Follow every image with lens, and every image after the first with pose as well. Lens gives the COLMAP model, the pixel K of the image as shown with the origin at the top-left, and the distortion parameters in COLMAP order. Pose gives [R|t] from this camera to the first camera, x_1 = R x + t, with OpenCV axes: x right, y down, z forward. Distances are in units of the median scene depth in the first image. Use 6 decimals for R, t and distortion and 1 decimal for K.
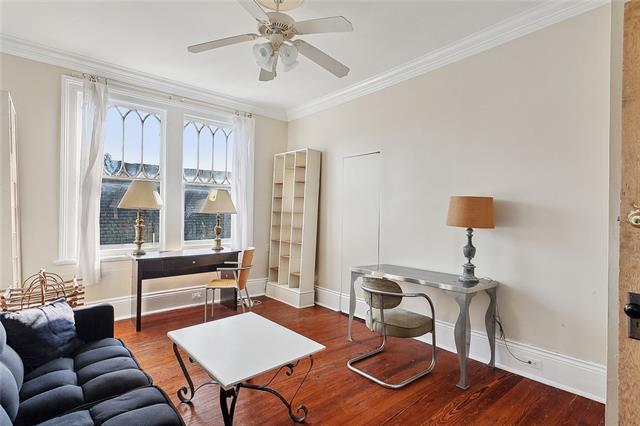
lens RADIAL K [[321.9, 0, 321.9], [0, 321.9, 218.5], [0, 0, 1]] dist [0.001590, 0.000819]
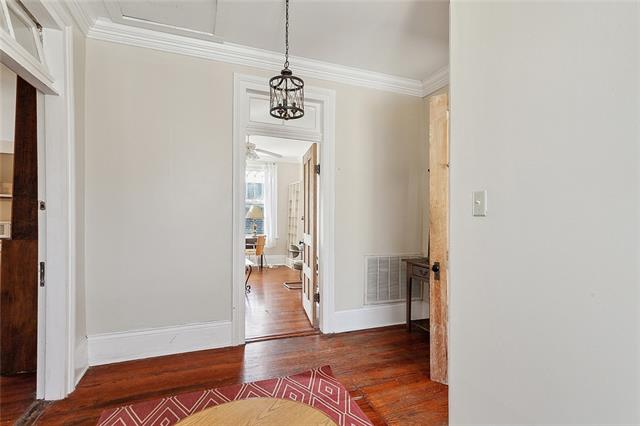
lens RADIAL K [[321.9, 0, 321.9], [0, 321.9, 218.5], [0, 0, 1]] dist [0.001590, 0.000819]
pose [[0.939895, -0.005126, -0.341426, 0.815829], [-0.000156, 0.999881, -0.015441, 0.018736], [0.341464, 0.014566, 0.939782, -0.765438]]
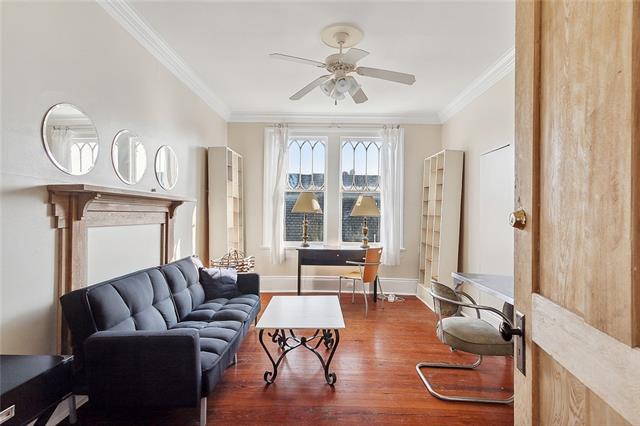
lens RADIAL K [[321.9, 0, 321.9], [0, 321.9, 218.5], [0, 0, 1]] dist [0.001590, 0.000819]
pose [[0.741157, 0.006319, -0.671302, 0.399429], [-0.015630, 0.999847, -0.007845, 0.004252], [0.671149, 0.016307, 0.741143, 0.032490]]
